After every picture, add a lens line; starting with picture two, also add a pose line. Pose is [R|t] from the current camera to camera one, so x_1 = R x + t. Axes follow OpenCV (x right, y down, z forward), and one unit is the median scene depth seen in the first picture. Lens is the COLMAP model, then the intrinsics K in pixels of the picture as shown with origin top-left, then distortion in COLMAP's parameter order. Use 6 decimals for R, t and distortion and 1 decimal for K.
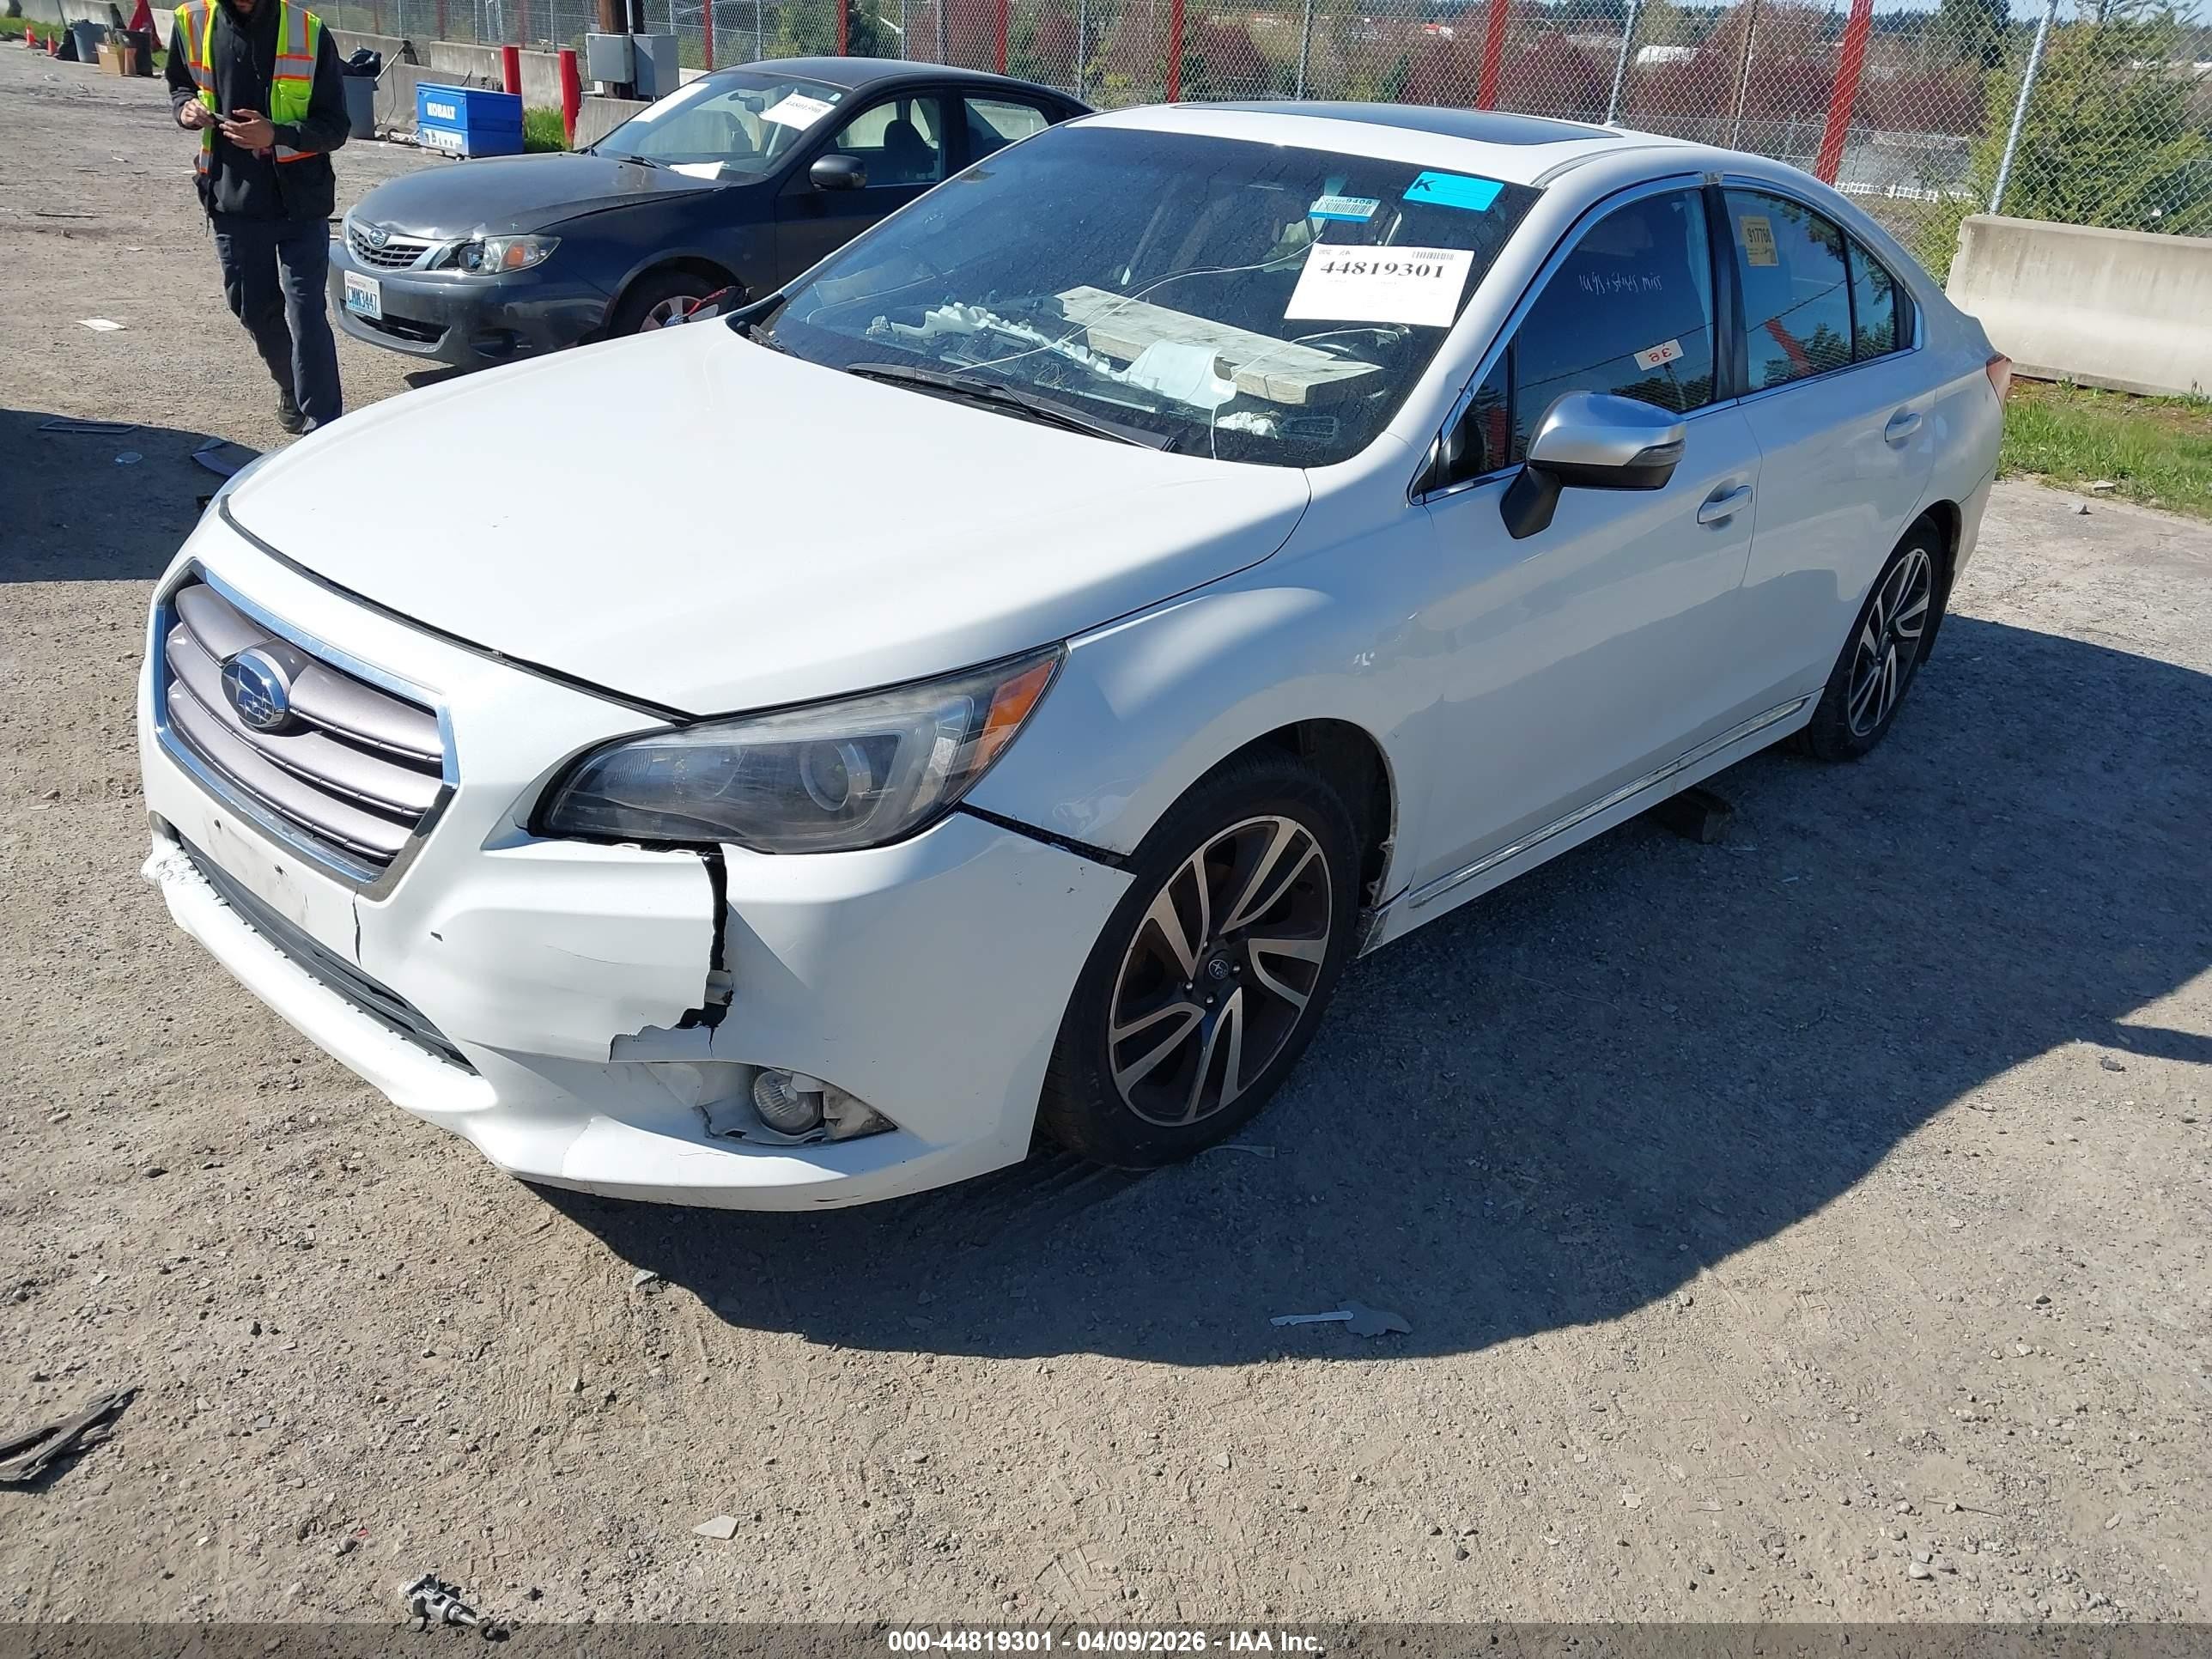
lens RADIAL K [[1702.1, 0, 1109.3], [0, 1702.1, 836.5], [0, 0, 1]] dist [0.011073, -0.003961]
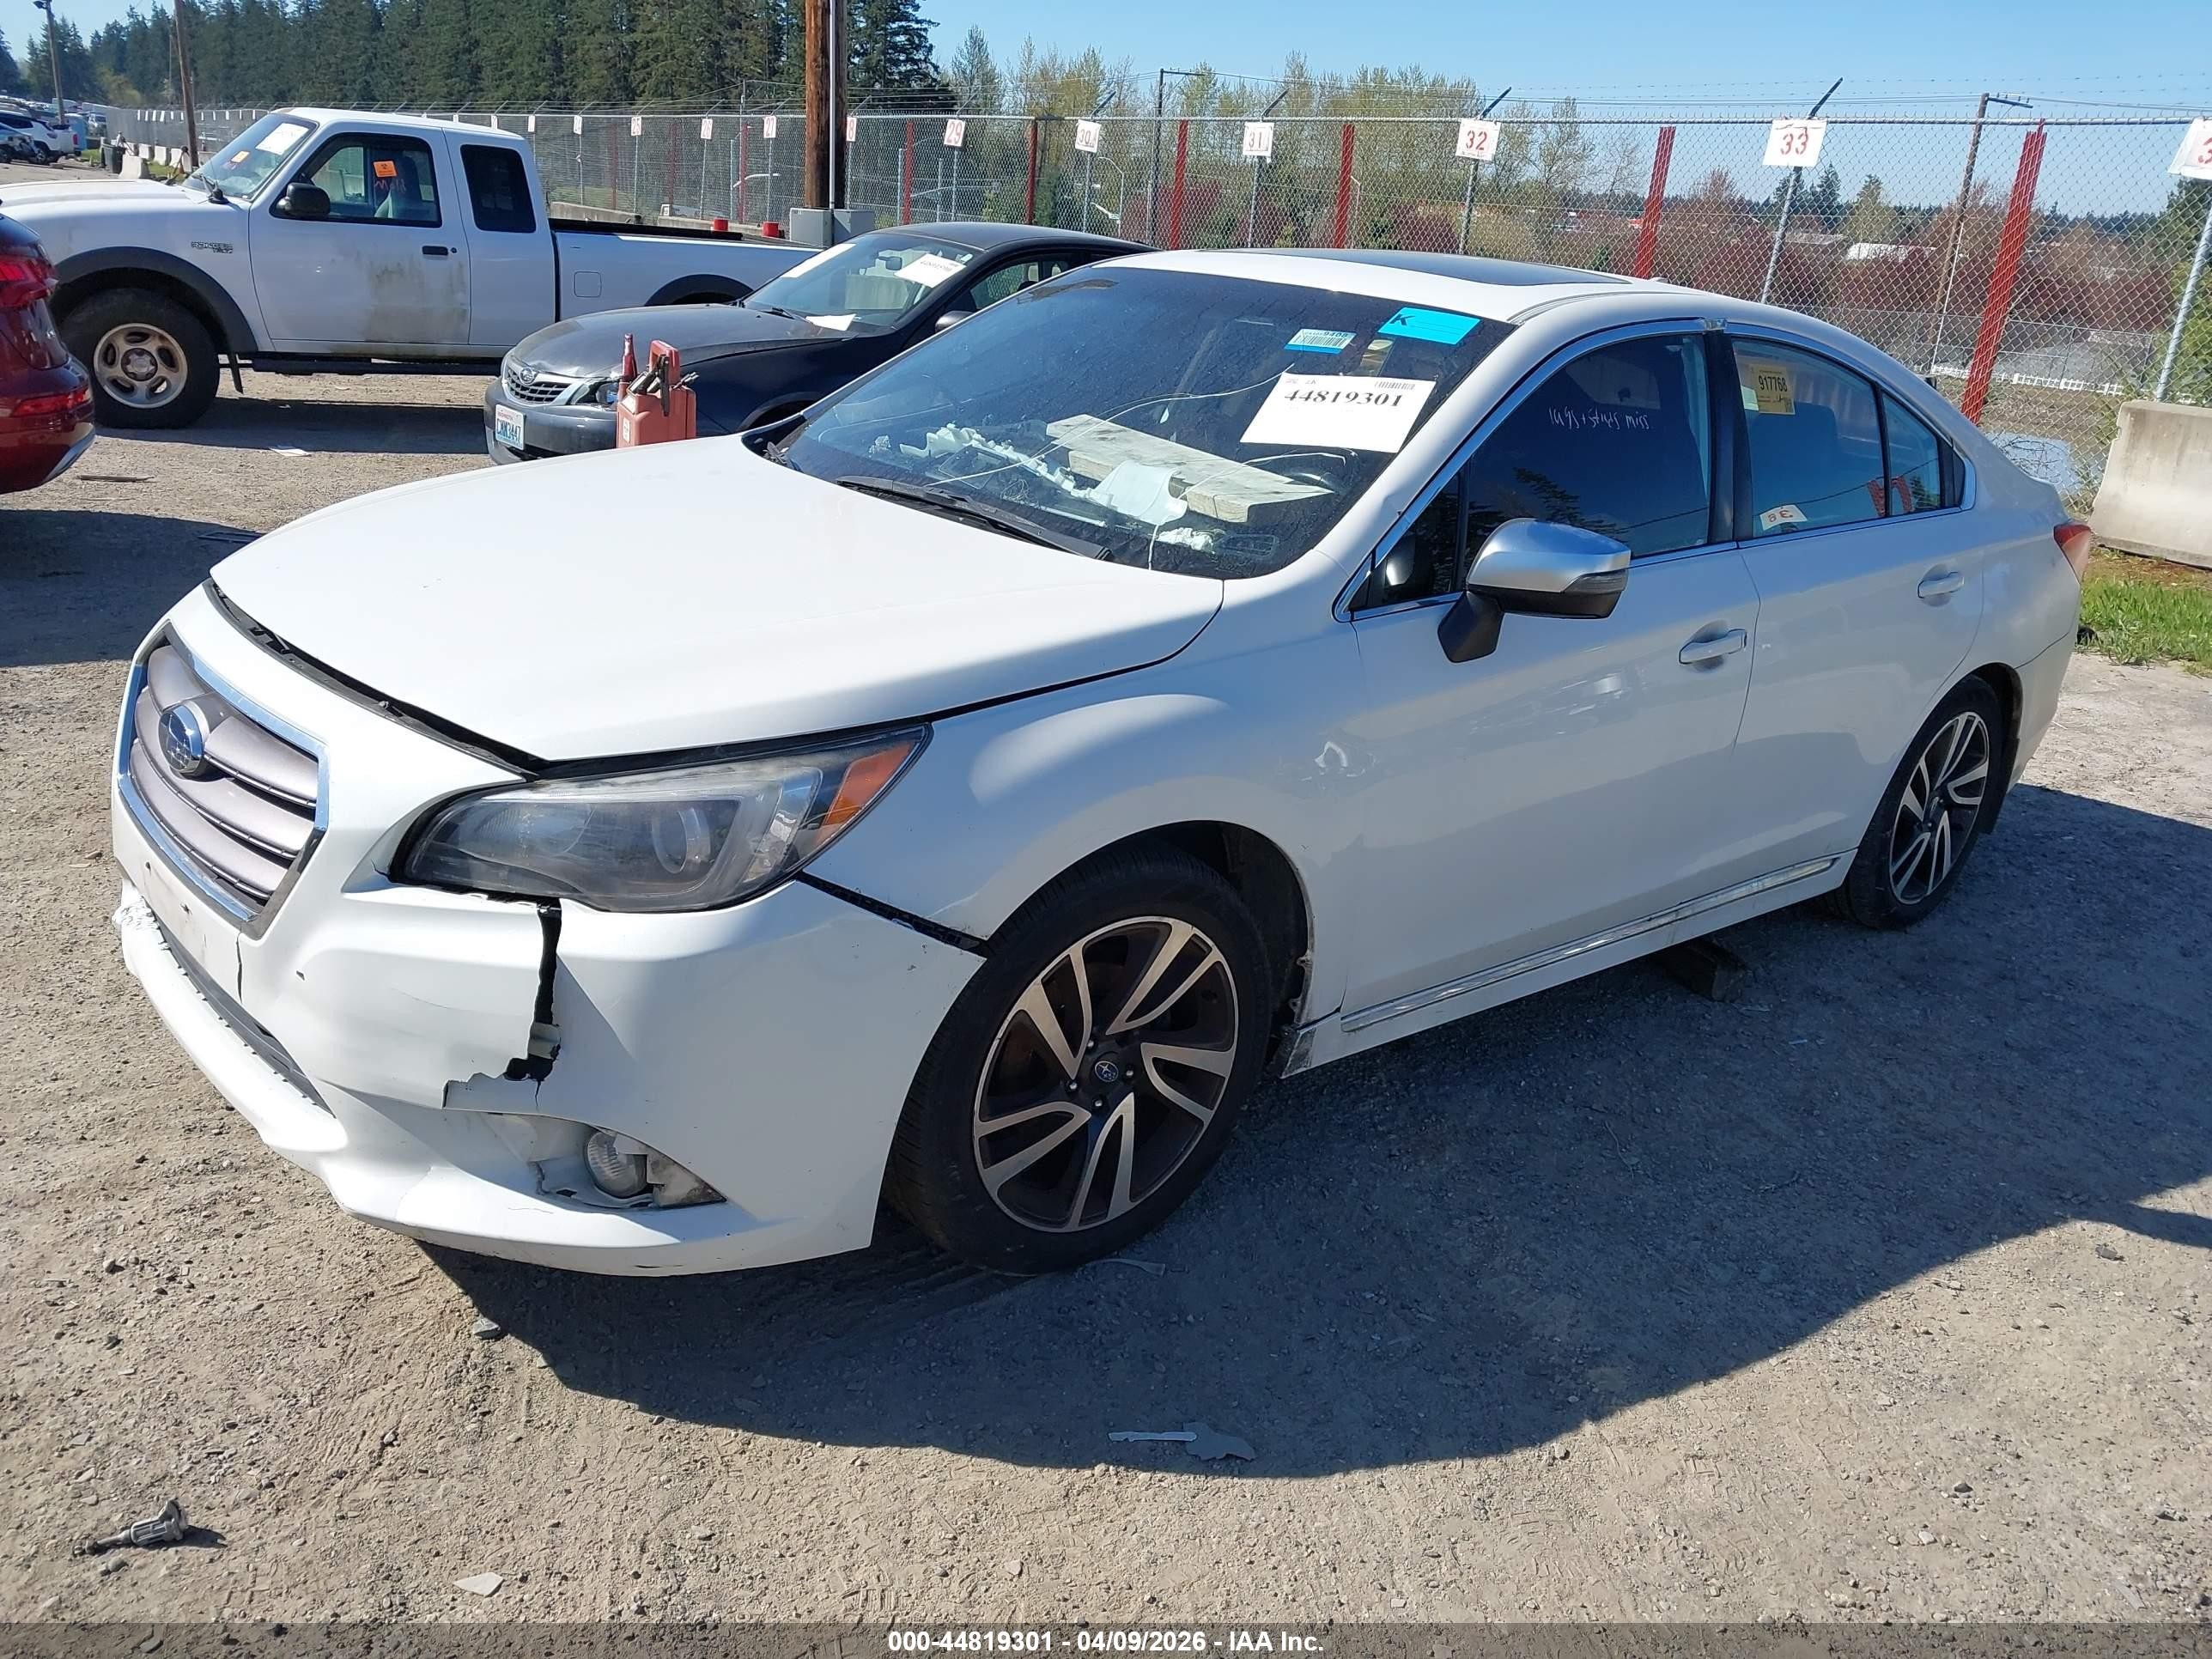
lens RADIAL K [[1709.1, 0, 1098.5], [0, 1709.1, 828.5], [0, 0, 1]] dist [0.012084, -0.005018]
pose [[0.994043, 0.051098, -0.096266, 0.143794], [-0.060115, 0.993828, -0.093226, 0.029321], [0.090908, 0.098458, 0.990980, 0.002384]]
